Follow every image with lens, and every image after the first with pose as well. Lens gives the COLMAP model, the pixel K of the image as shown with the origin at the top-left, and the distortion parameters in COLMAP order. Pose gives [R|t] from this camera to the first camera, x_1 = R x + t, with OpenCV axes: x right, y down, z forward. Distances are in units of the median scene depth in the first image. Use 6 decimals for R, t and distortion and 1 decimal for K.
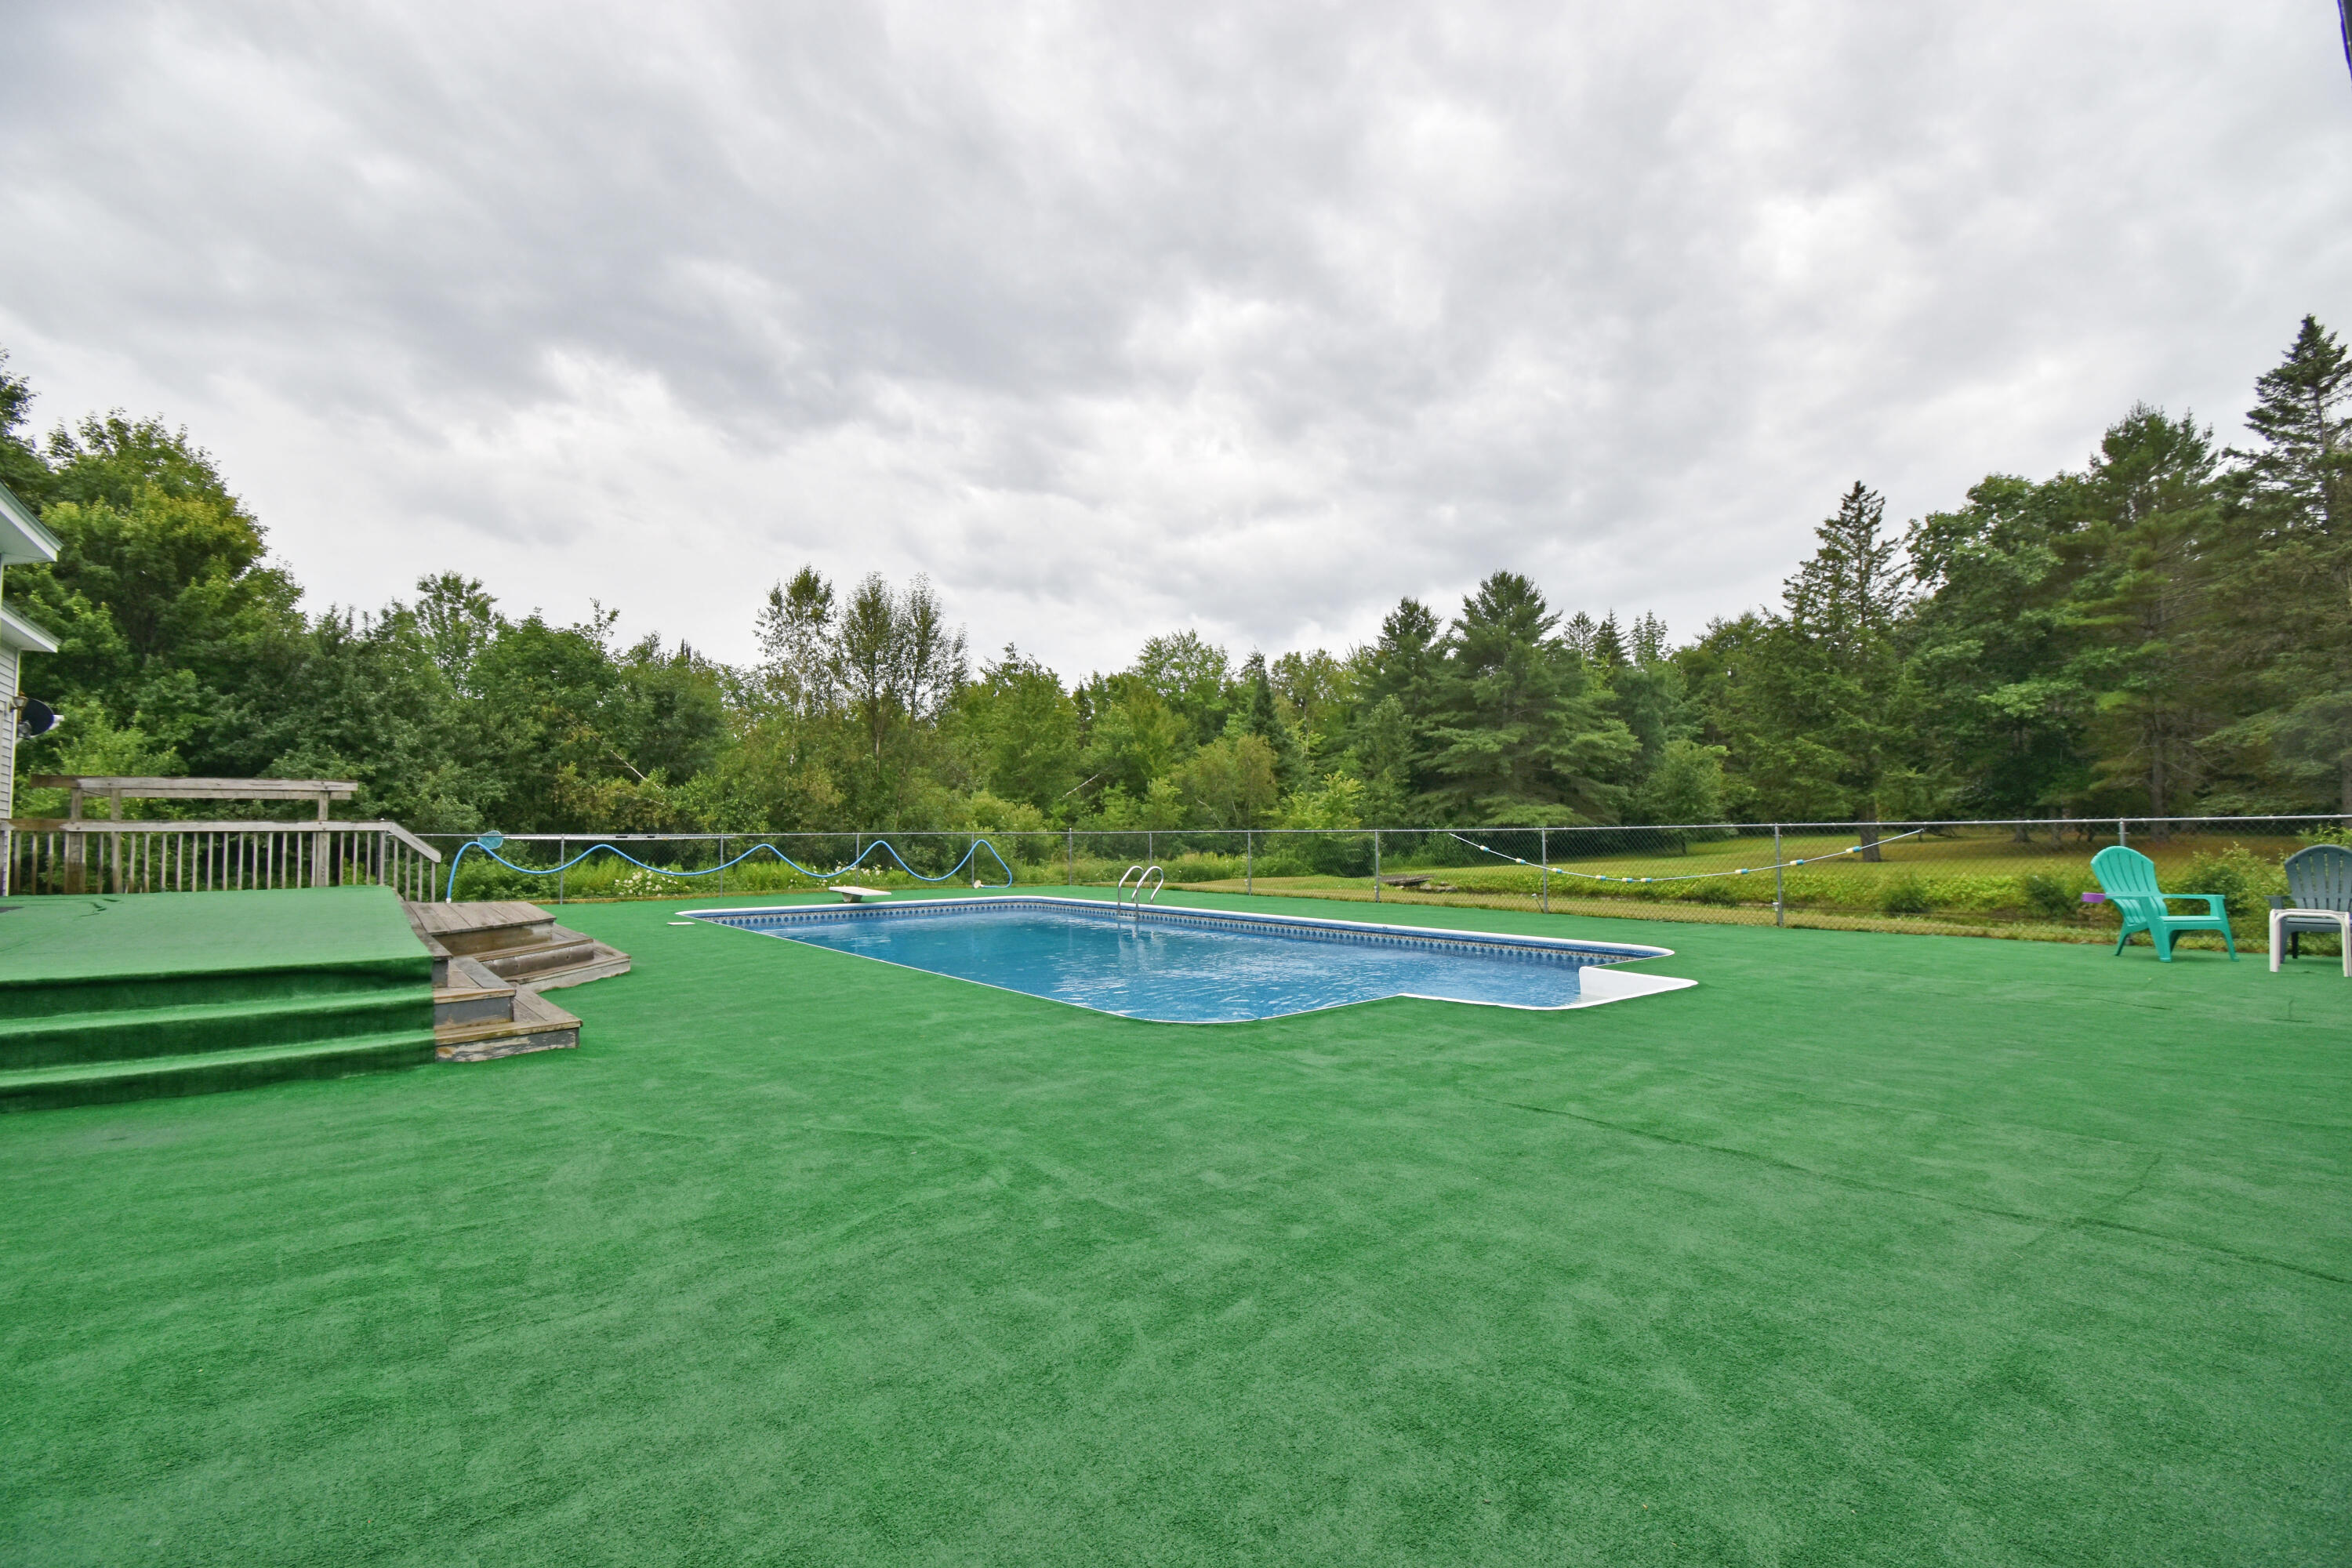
lens RADIAL K [[1030.5, 0, 1176.5], [0, 1030.5, 778.4], [0, 0, 1]] dist [0.025002, -0.028957]
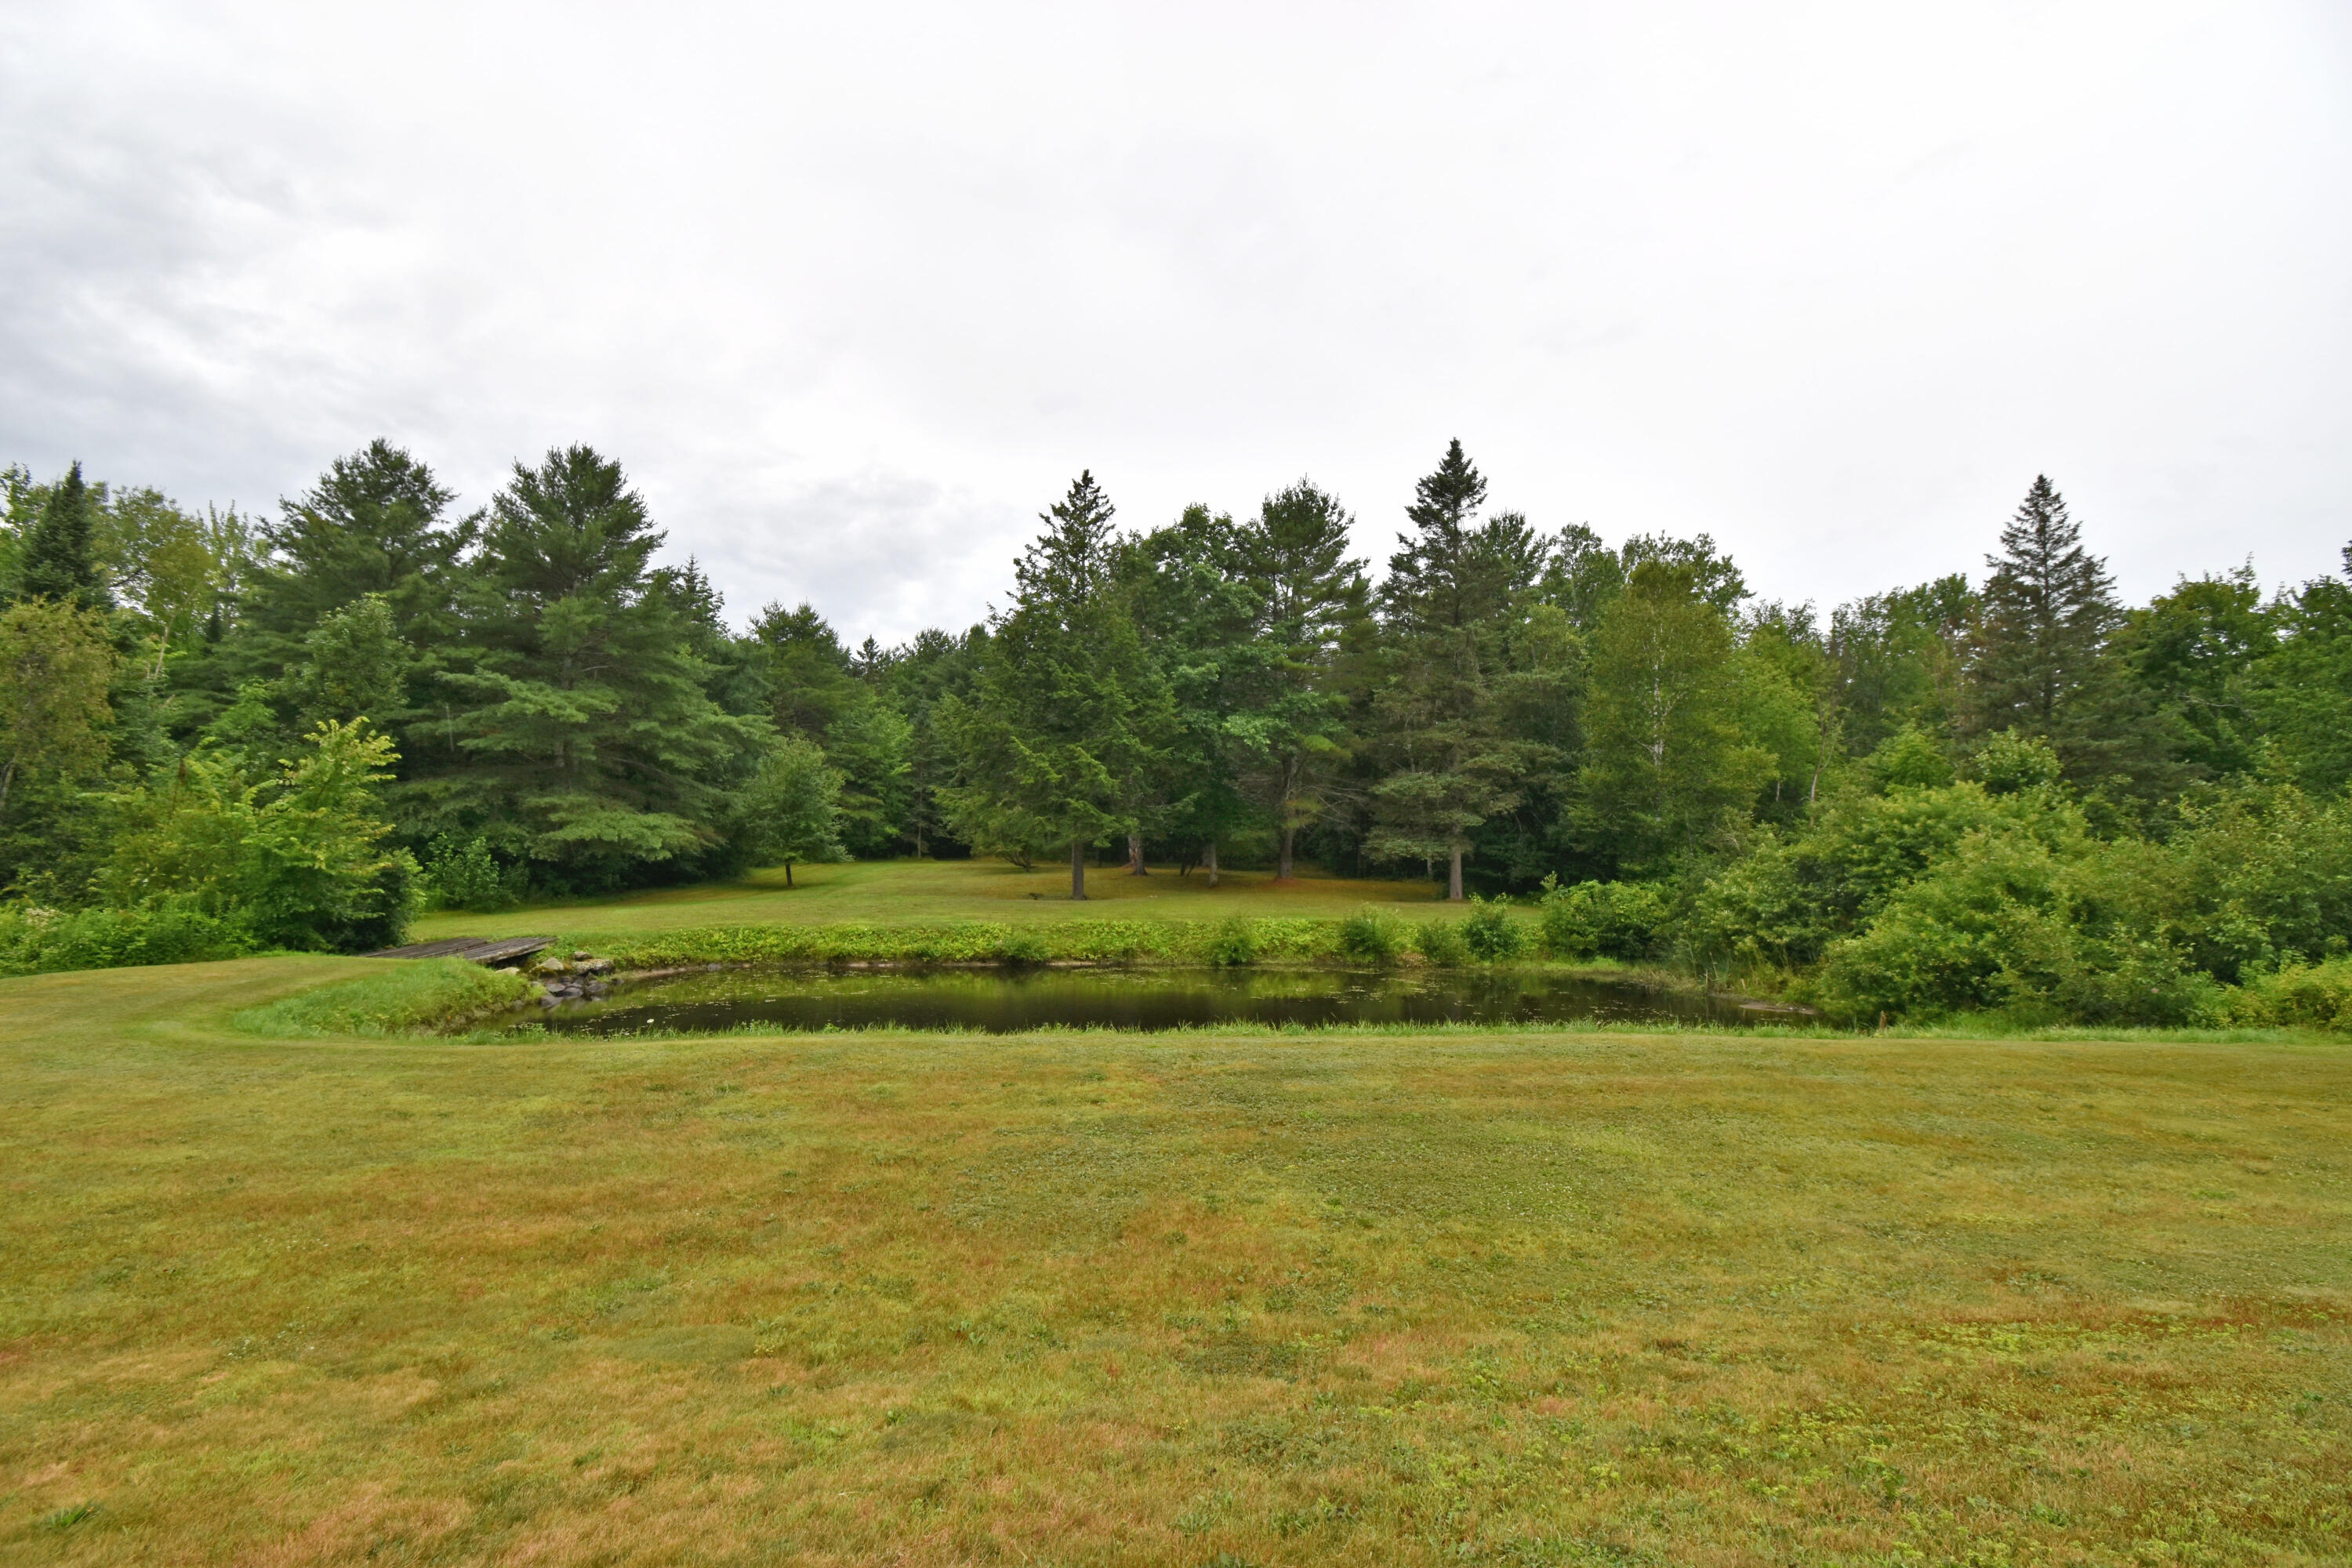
lens RADIAL K [[1030.5, 0, 1176.5], [0, 1030.5, 778.4], [0, 0, 1]] dist [0.025002, -0.028957]
pose [[0.513244, 0.081284, 0.854385, -0.042477], [-0.068487, 0.996209, -0.053636, 0.021205], [-0.855506, -0.030986, 0.516866, 0.496449]]
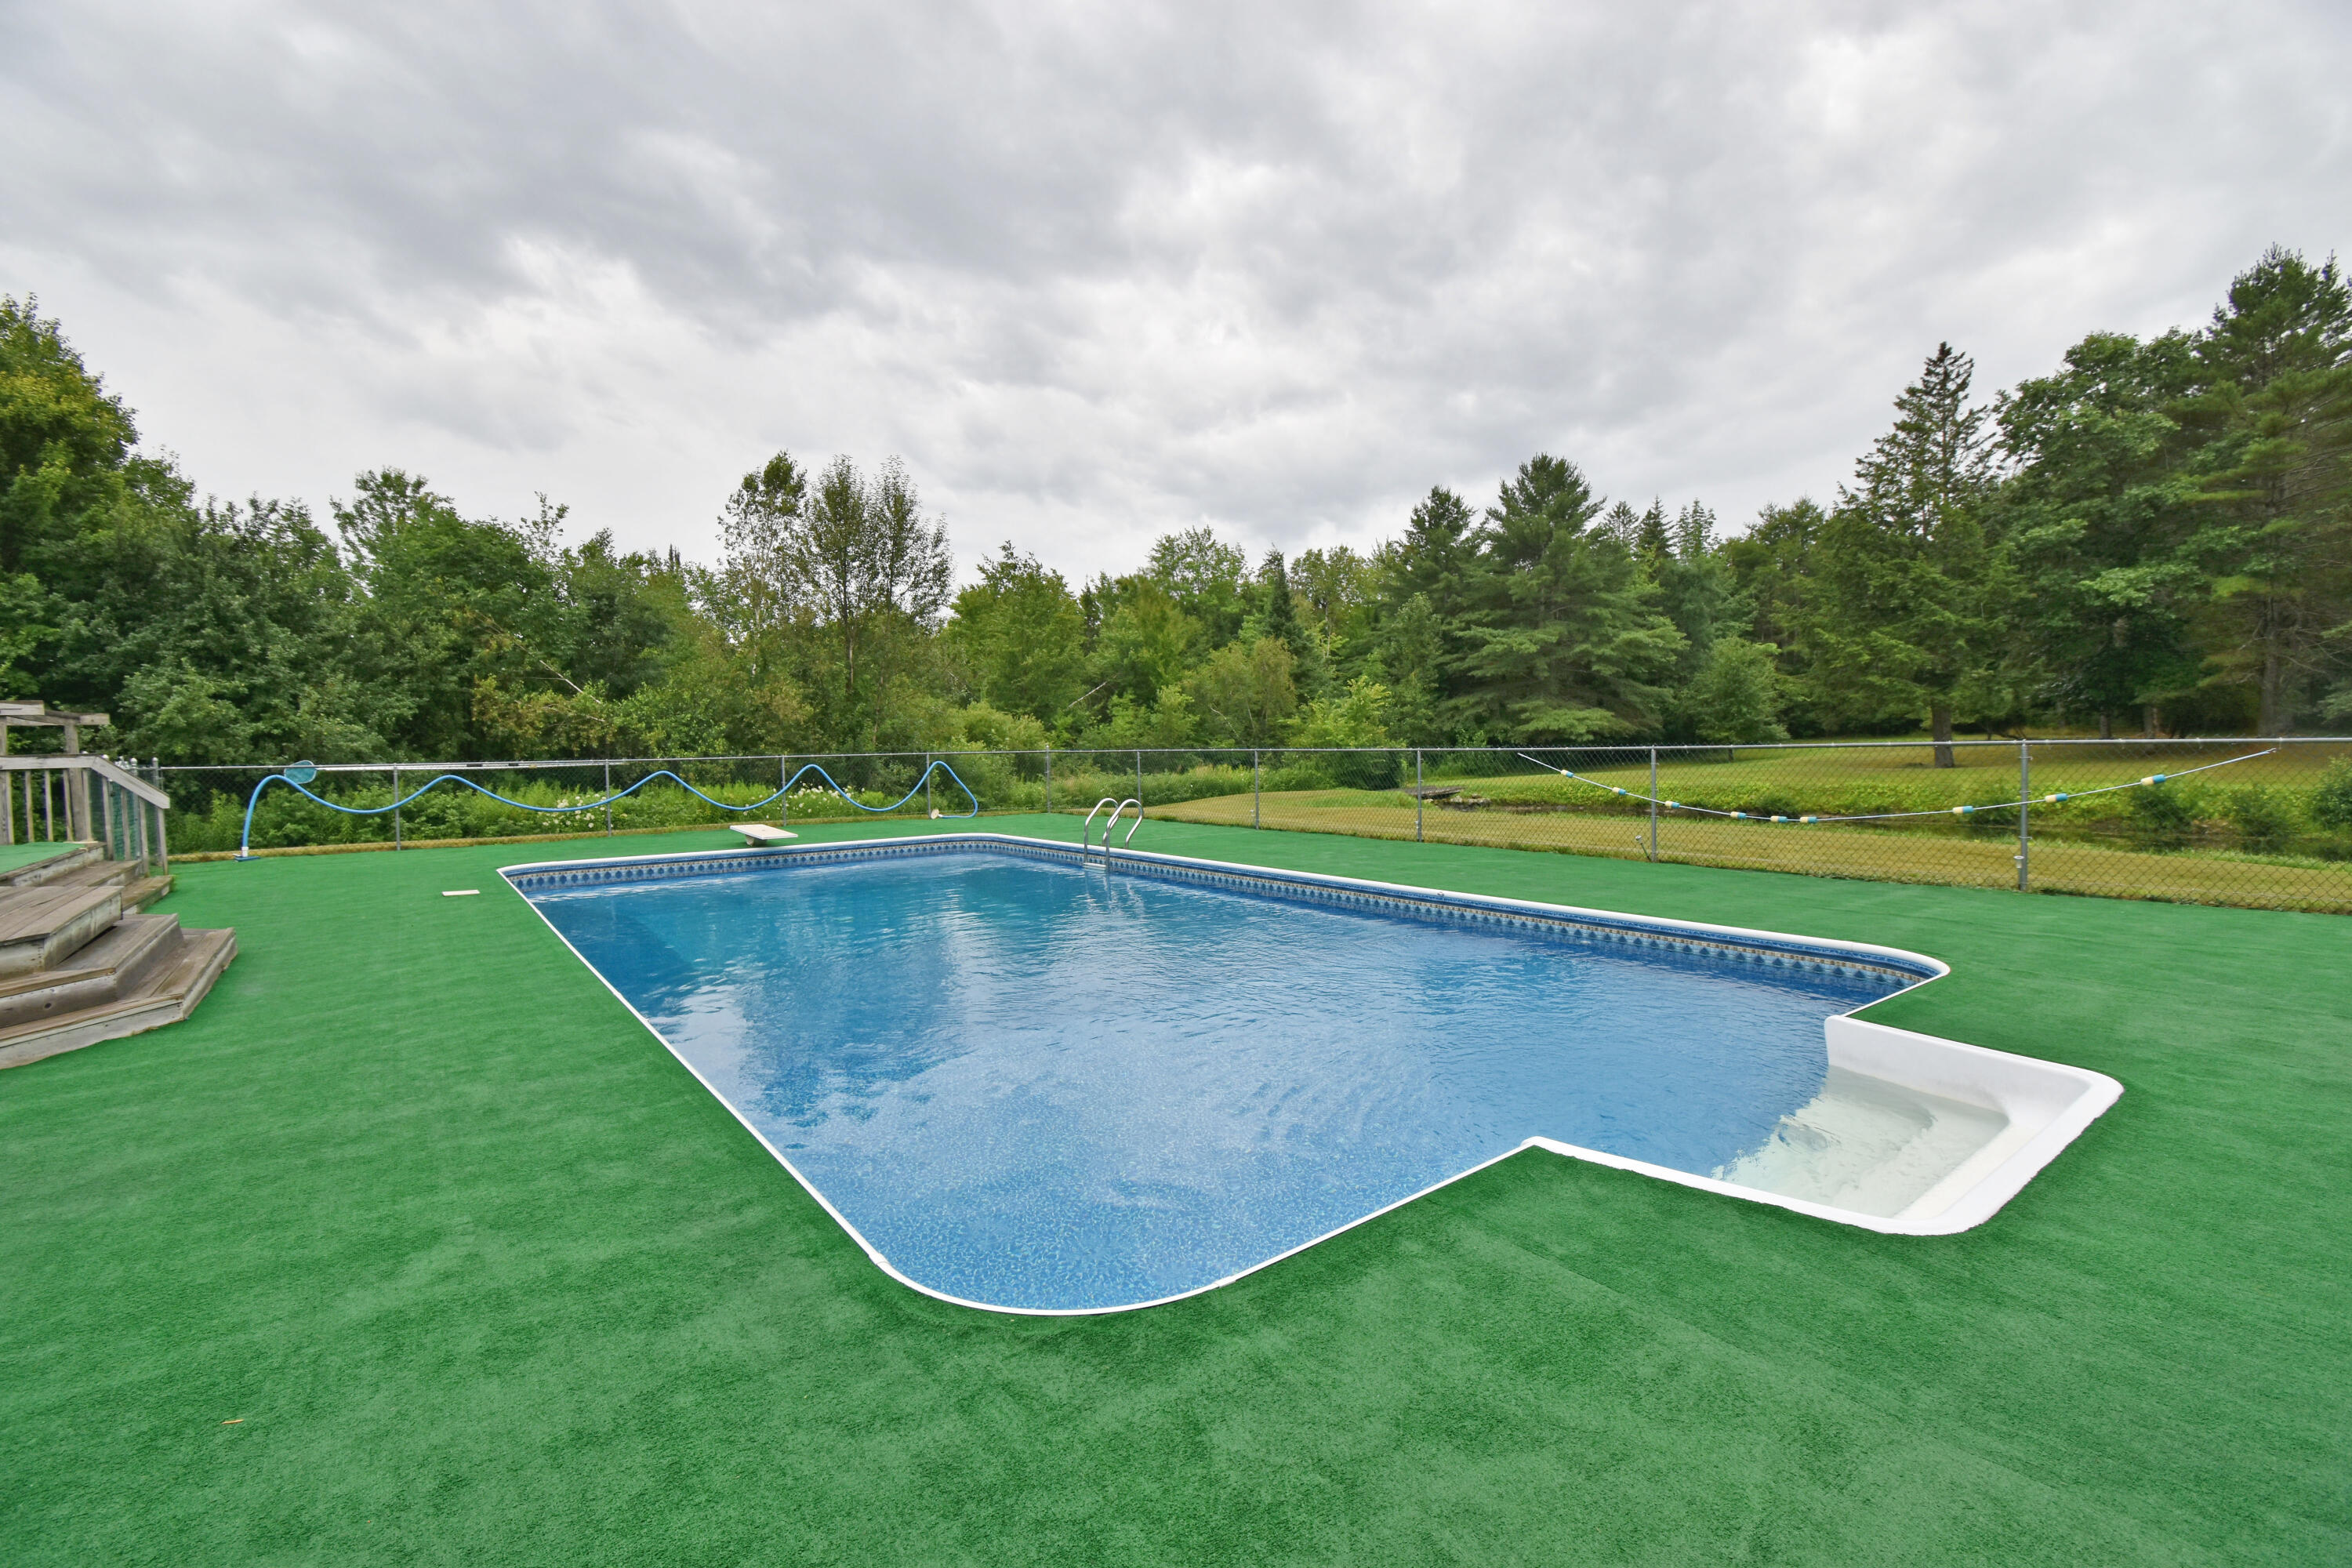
lens RADIAL K [[1030.5, 0, 1176.5], [0, 1030.5, 778.4], [0, 0, 1]] dist [0.025002, -0.028957]
pose [[0.999743, -0.010218, -0.020249, 0.008754], [0.011980, 0.995968, 0.088900, 0.000581], [0.019259, -0.089120, 0.995835, 0.073951]]
